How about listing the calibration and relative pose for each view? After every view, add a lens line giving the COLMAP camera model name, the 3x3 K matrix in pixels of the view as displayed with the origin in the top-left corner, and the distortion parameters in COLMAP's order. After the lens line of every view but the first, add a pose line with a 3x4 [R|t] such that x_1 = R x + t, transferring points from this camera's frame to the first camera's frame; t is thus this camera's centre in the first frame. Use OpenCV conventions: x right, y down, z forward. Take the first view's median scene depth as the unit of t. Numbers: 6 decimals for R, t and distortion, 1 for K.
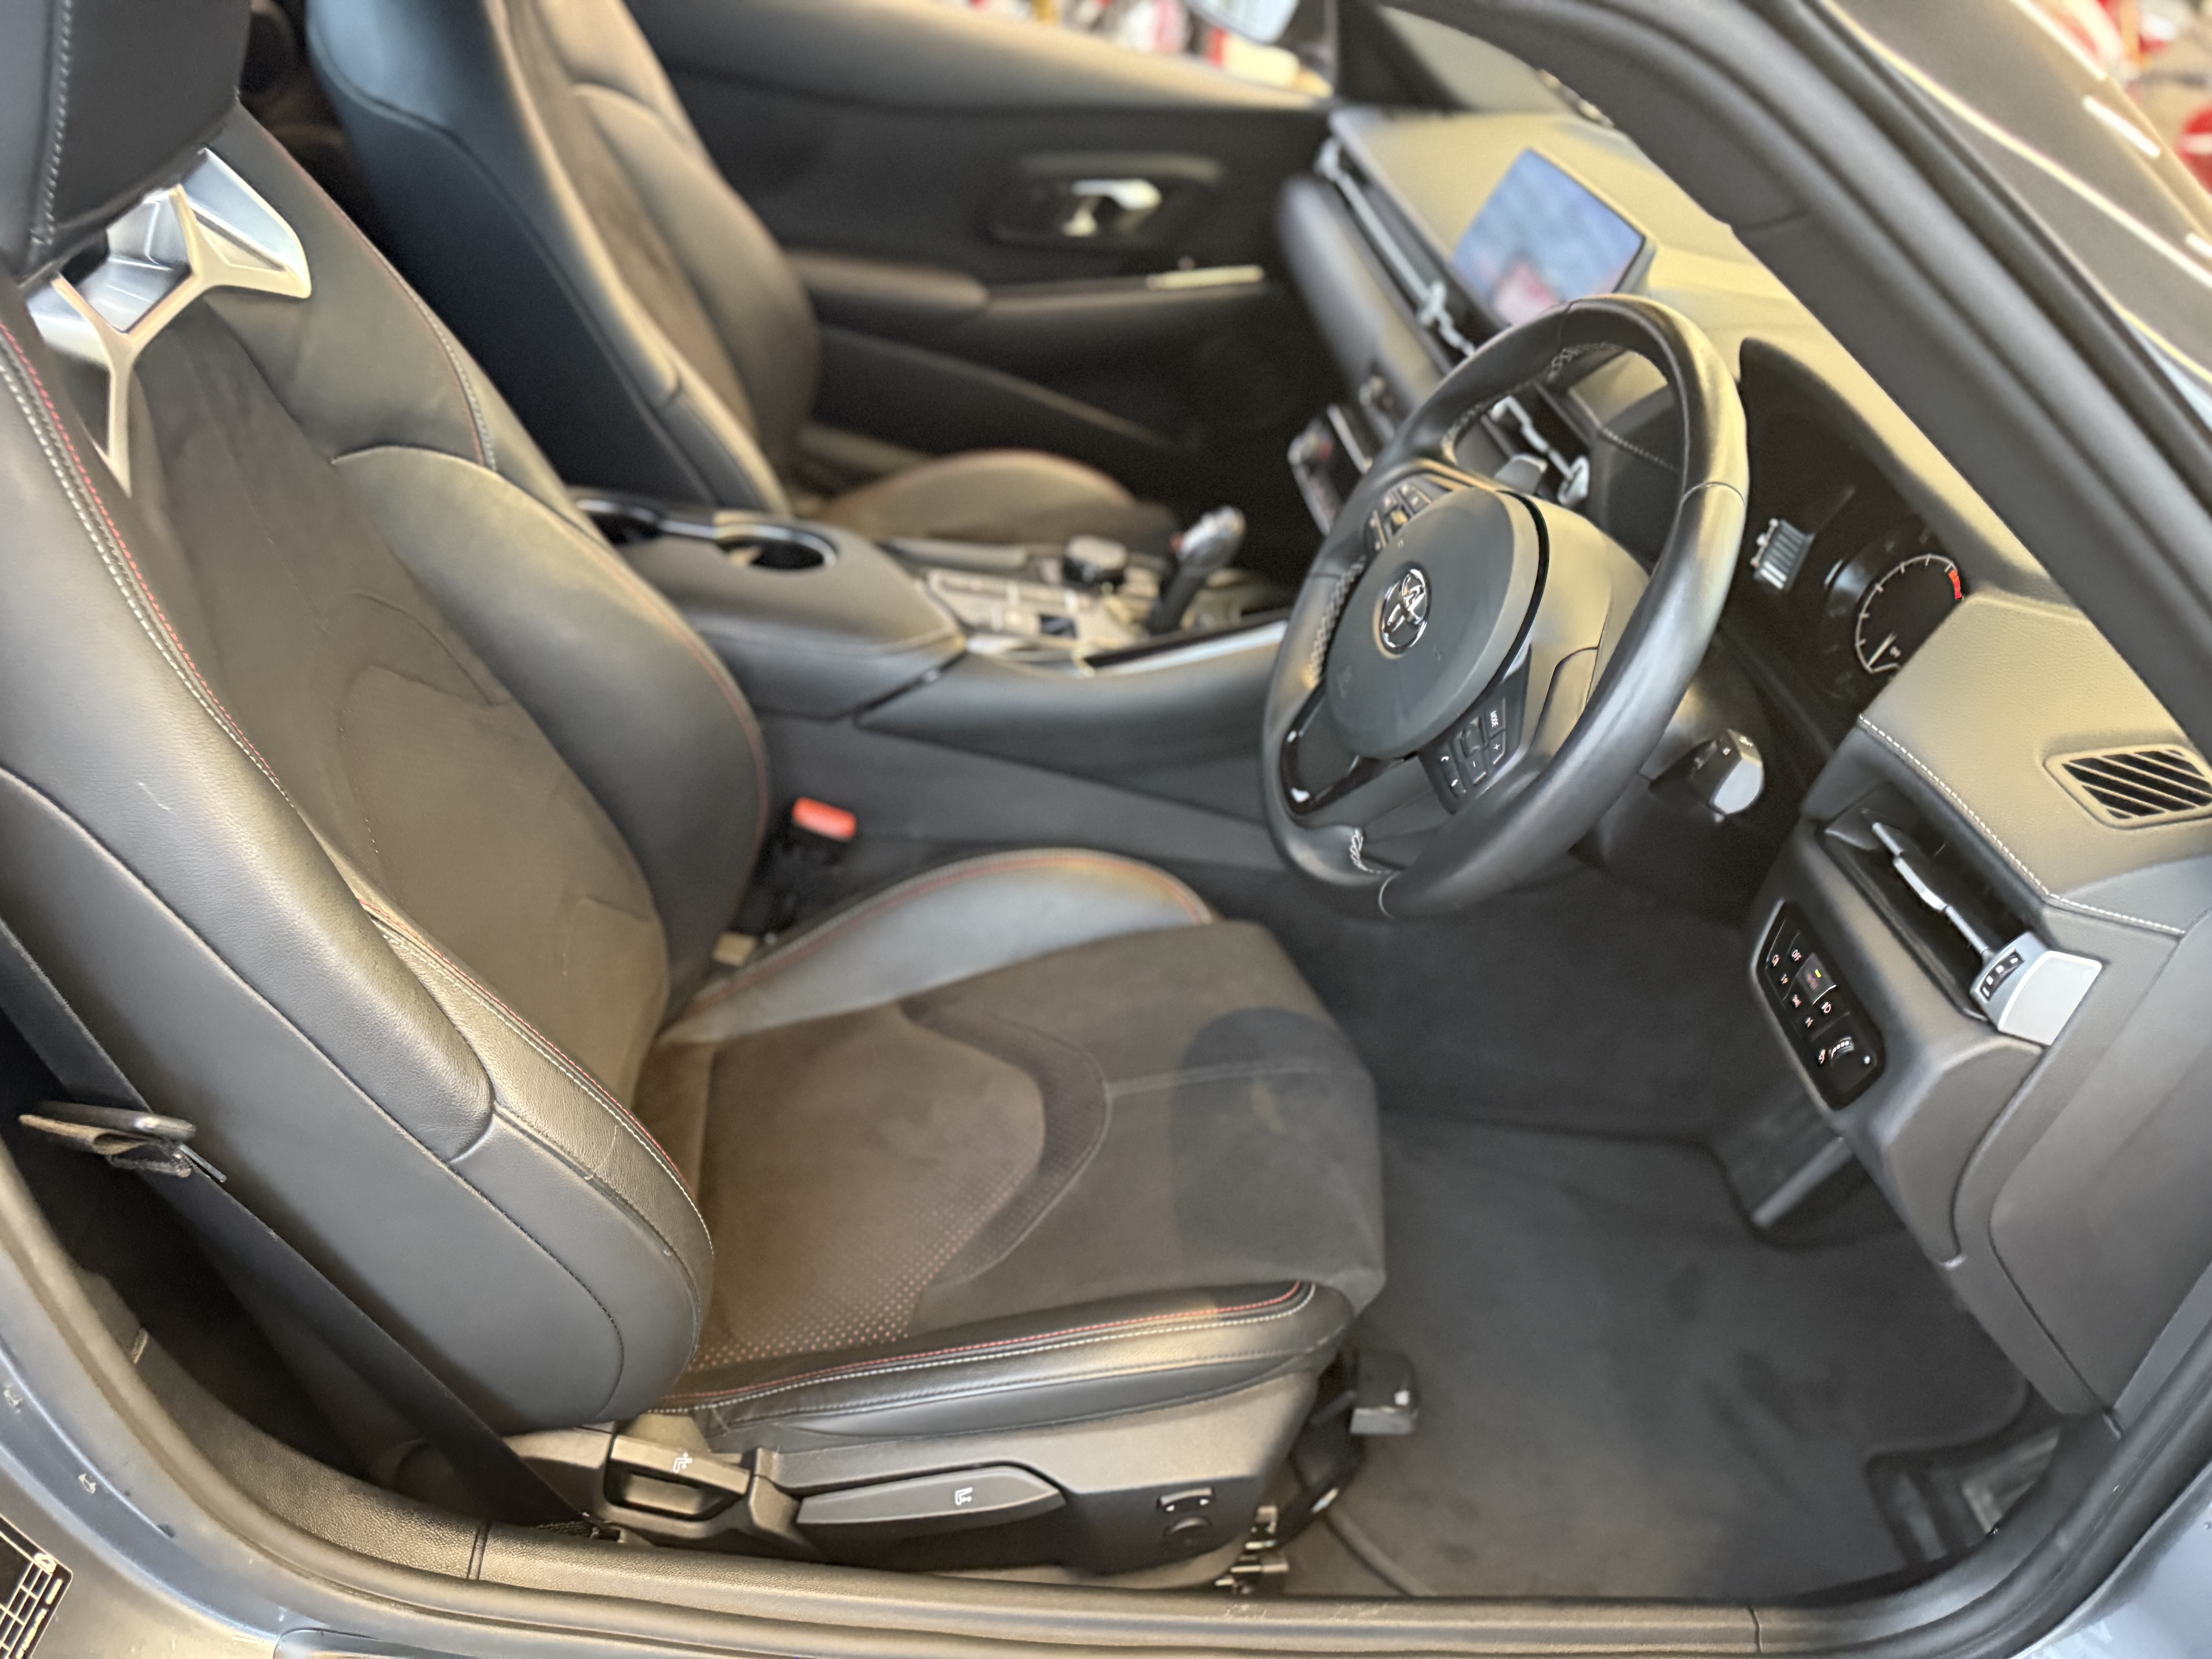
lens RADIAL K [[1533.0, 0, 1104.4], [0, 1533.0, 859.4], [0, 0, 1]] dist [0.001510, -0.046072]
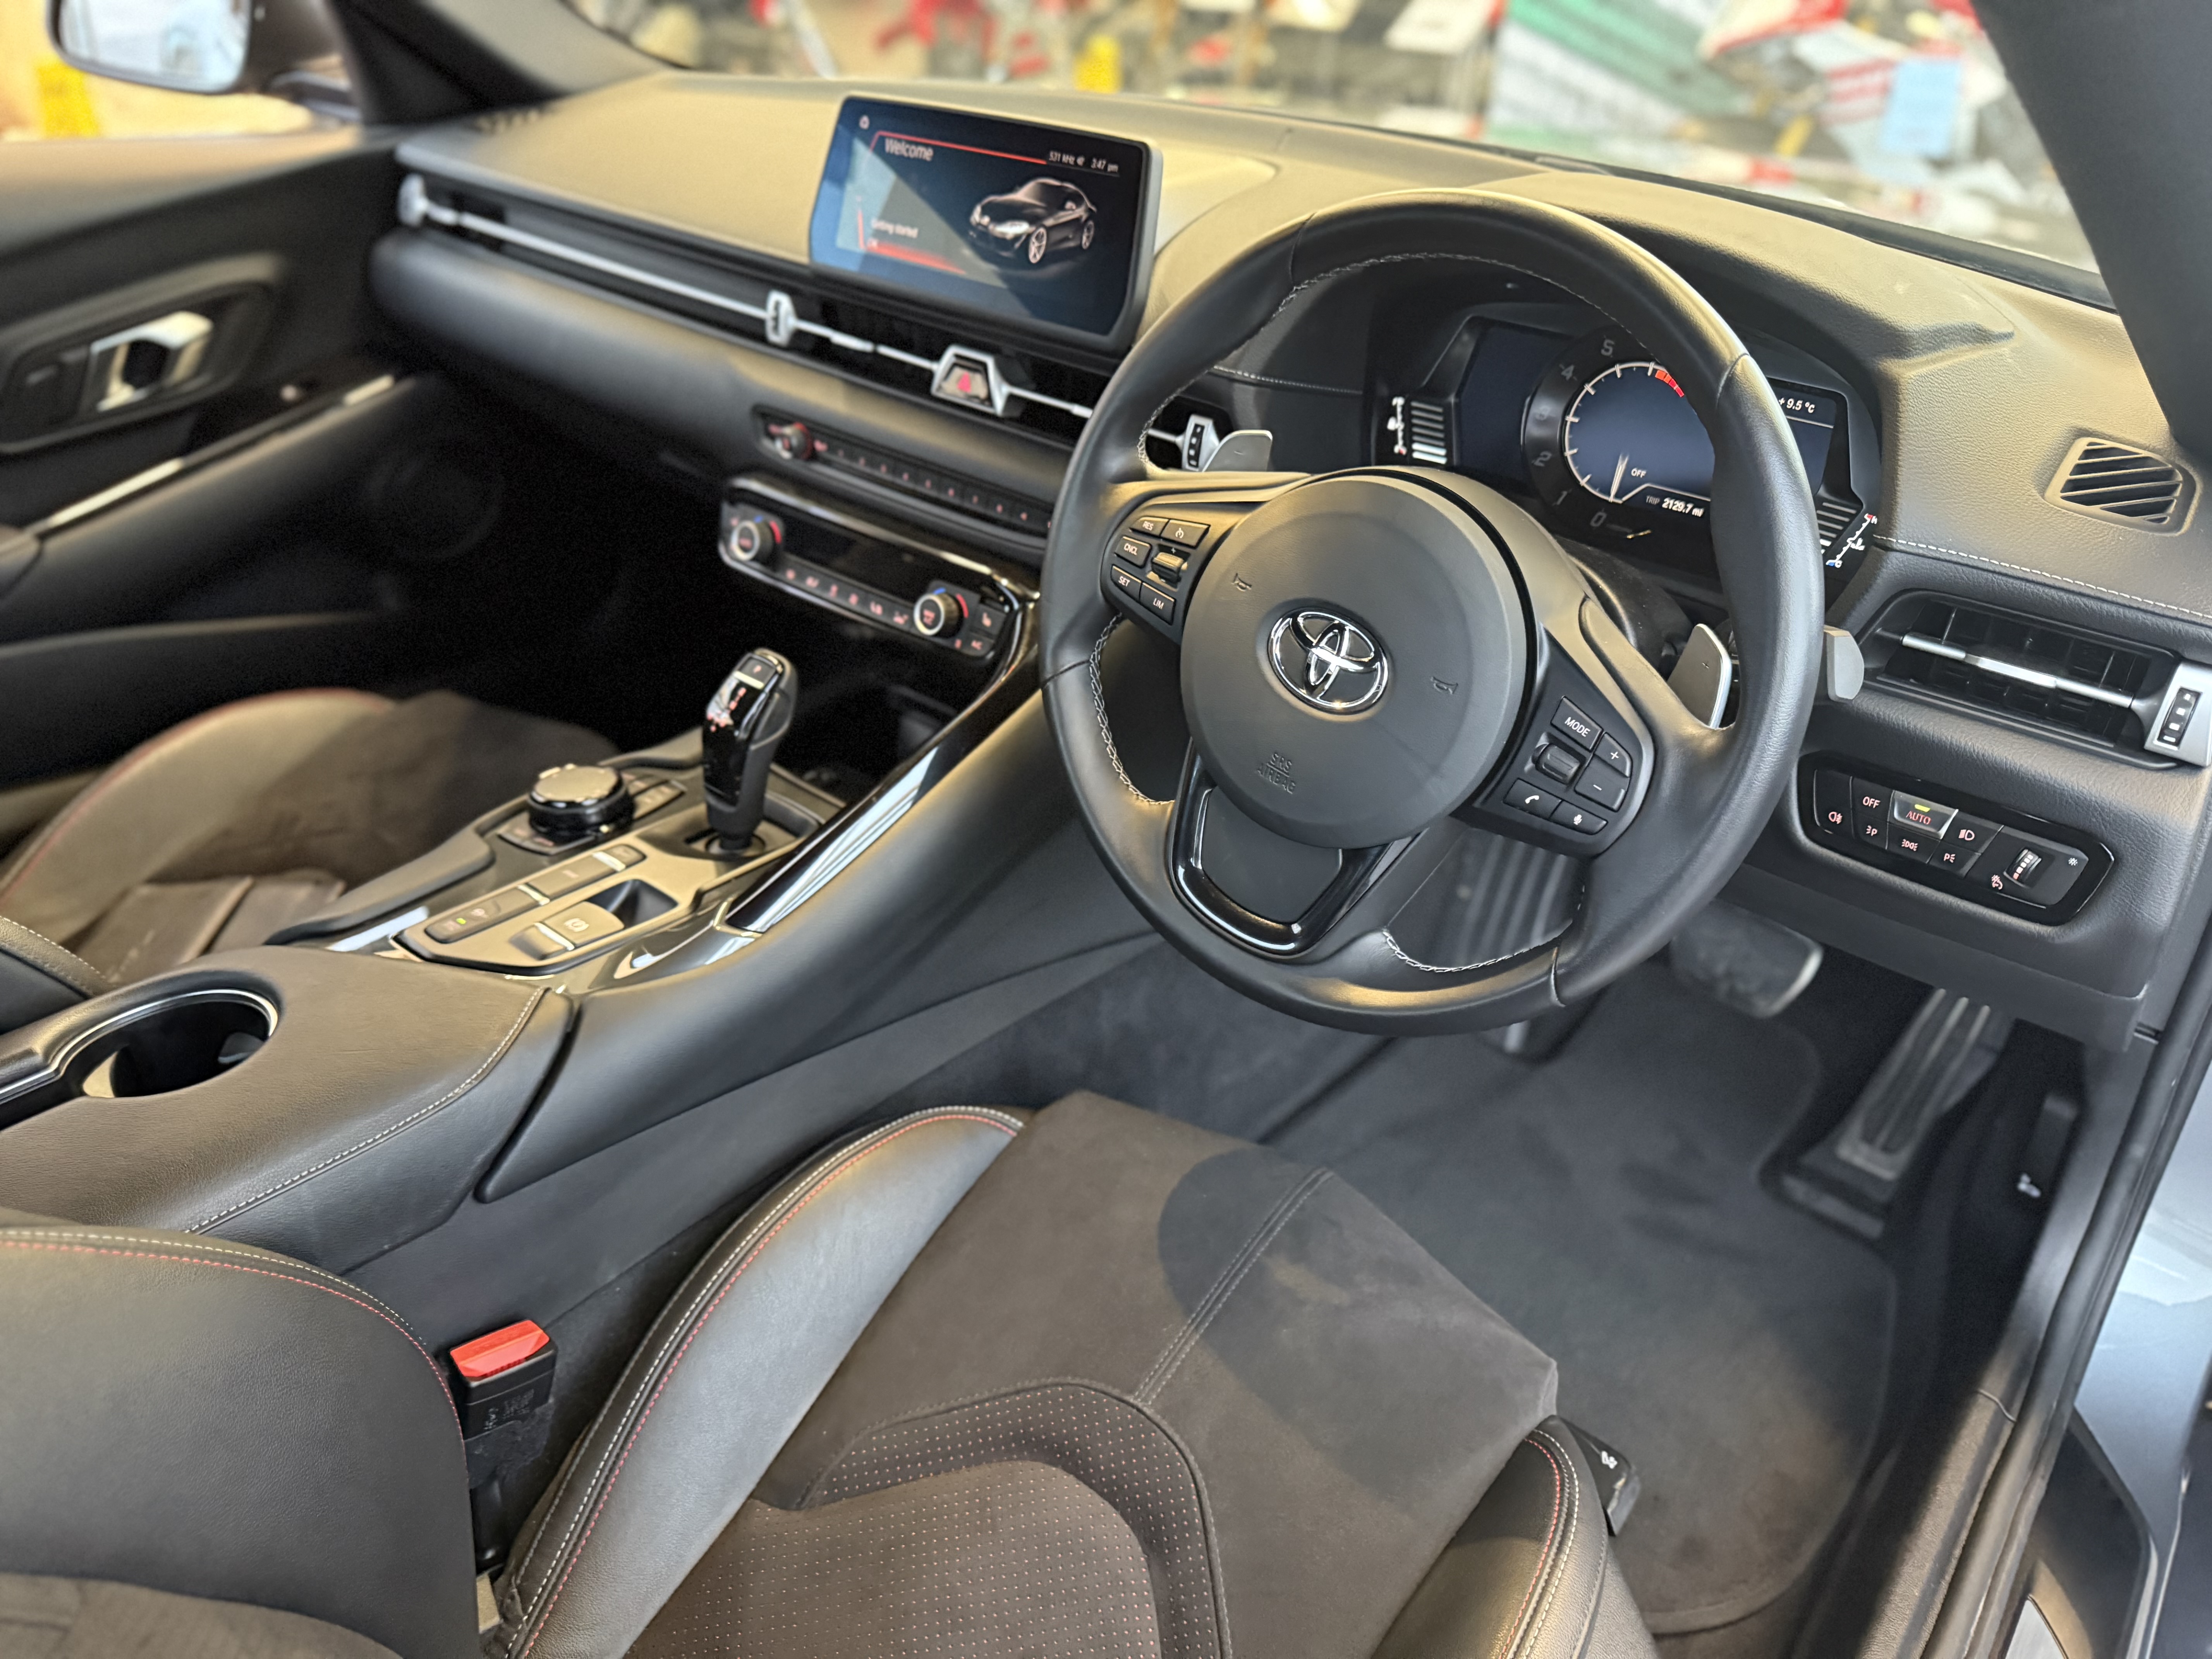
lens RADIAL K [[1530.7, 0, 1106.0], [0, 1530.7, 829.5], [0, 0, 1]] dist [0.040837, -0.064912]
pose [[0.706485, -0.490755, 0.509940, -0.233568], [0.490508, 0.858938, 0.147061, -0.189291], [-0.510178, 0.146233, 0.847546, 0.302888]]
